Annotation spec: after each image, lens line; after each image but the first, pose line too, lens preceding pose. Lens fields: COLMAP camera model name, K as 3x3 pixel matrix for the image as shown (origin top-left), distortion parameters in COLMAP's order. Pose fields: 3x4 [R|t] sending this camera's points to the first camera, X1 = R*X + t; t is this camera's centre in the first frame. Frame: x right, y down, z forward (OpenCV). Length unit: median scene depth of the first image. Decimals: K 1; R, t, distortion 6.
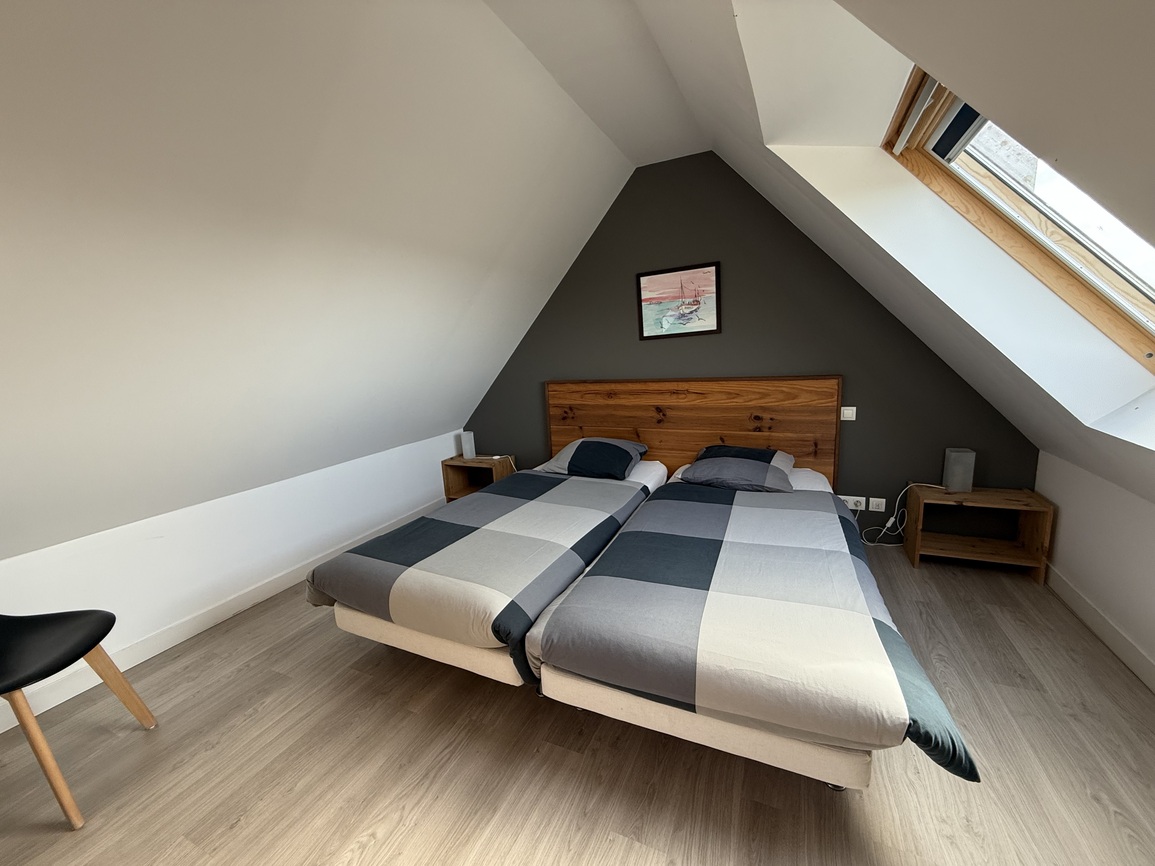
lens RADIAL K [[458.1, 0, 581.4], [0, 458.1, 432.9], [0, 0, 1]] dist [-0.001484, -0.000458]
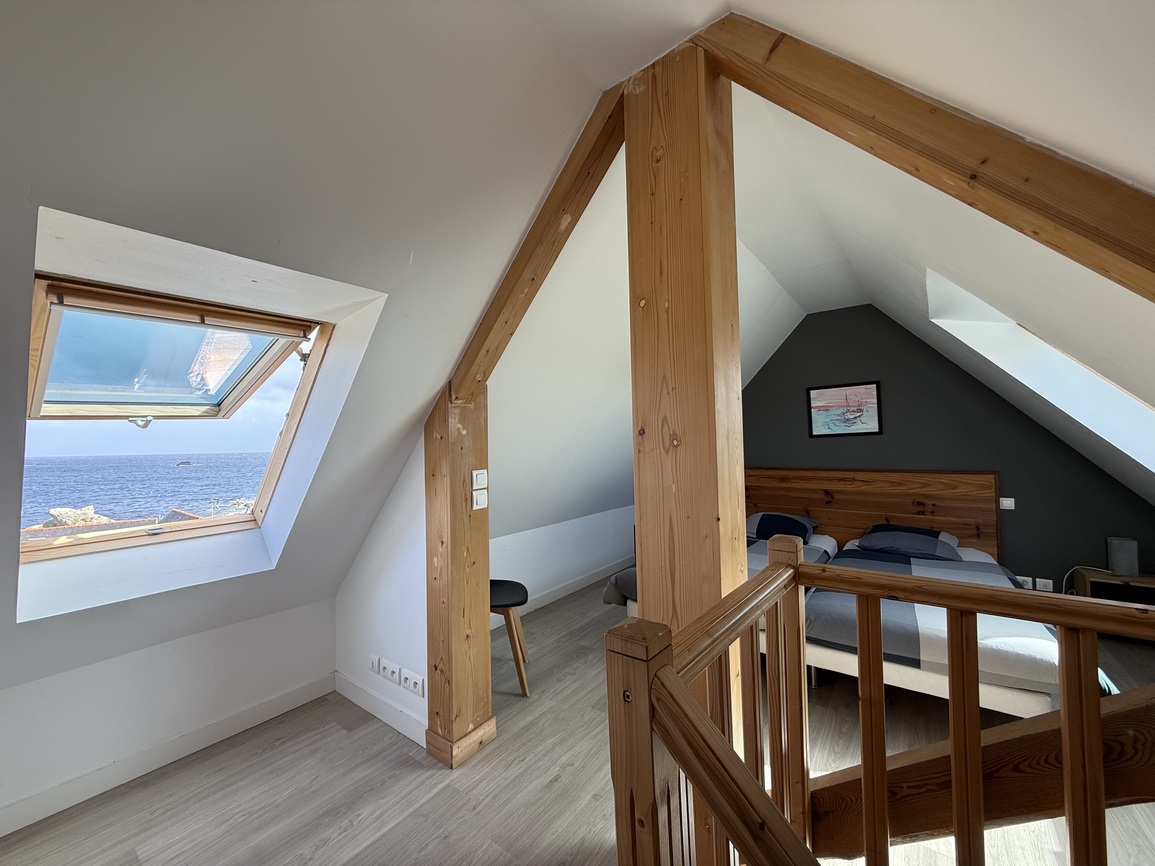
lens RADIAL K [[458.1, 0, 579.6], [0, 458.1, 432.5], [0, 0, 1]] dist [-0.001484, -0.000458]
pose [[0.976351, 0.032176, -0.213782, -0.248718], [-0.073561, 0.979303, -0.188561, 0.079079], [0.203290, 0.199827, 0.958510, -0.394896]]
